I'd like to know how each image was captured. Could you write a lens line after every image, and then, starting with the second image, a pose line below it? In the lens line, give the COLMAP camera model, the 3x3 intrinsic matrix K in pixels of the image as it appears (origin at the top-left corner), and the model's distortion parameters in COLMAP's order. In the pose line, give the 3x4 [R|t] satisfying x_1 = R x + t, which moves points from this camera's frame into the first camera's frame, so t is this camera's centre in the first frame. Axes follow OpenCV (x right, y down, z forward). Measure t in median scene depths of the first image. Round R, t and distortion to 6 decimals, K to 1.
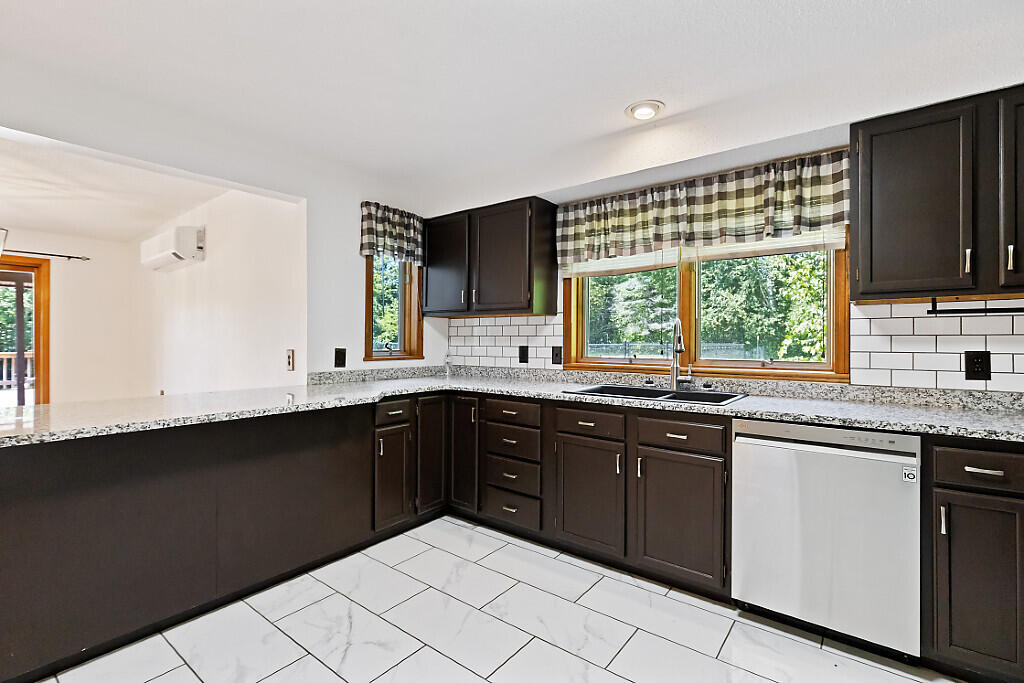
lens RADIAL K [[464.6, 0, 508.3], [0, 464.6, 343.4], [0, 0, 1]] dist [-0.000804, -0.000526]
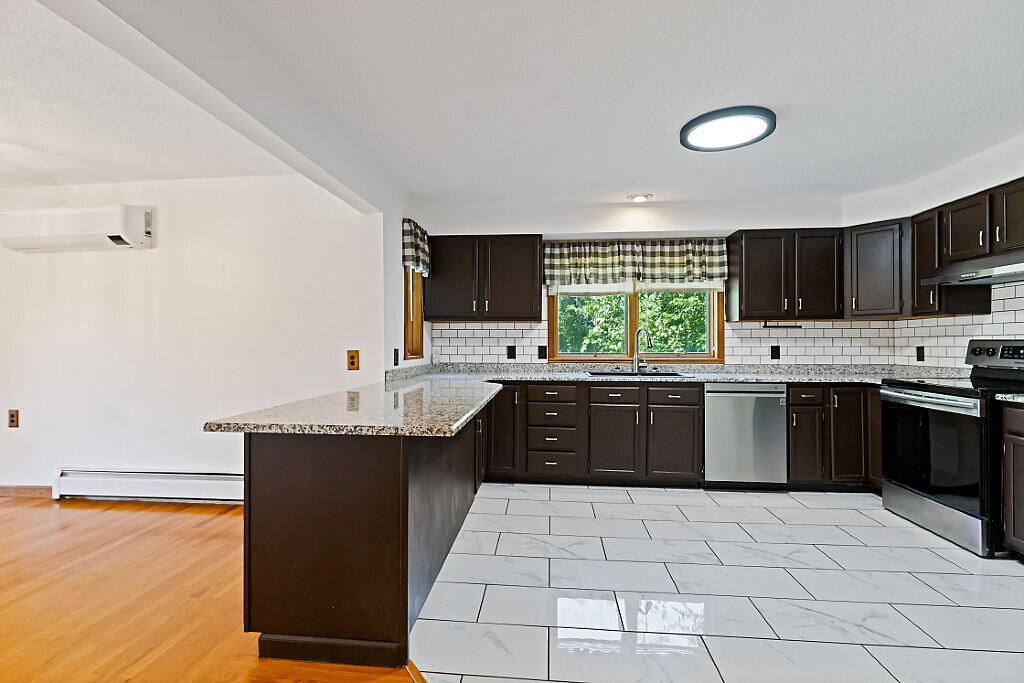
lens RADIAL K [[464.6, 0, 508.3], [0, 464.6, 343.4], [0, 0, 1]] dist [-0.000804, -0.000526]
pose [[0.844192, -0.005782, 0.536010, -0.844078], [0.006534, 0.999979, 0.000496, -0.001654], [-0.536002, 0.003083, 0.844211, -0.098898]]
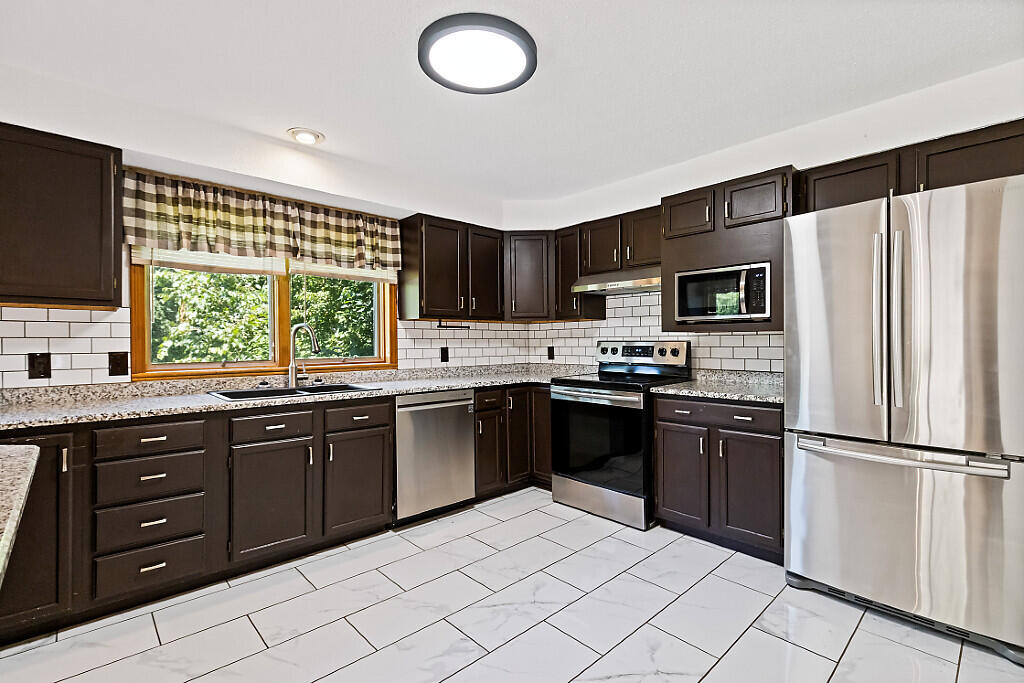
lens RADIAL K [[464.6, 0, 508.3], [0, 464.6, 343.4], [0, 0, 1]] dist [-0.000804, -0.000526]
pose [[0.162026, -0.008465, 0.986750, -0.647603], [0.010165, 0.999924, 0.006909, -0.007292], [-0.986734, 0.008911, 0.162099, 0.304776]]
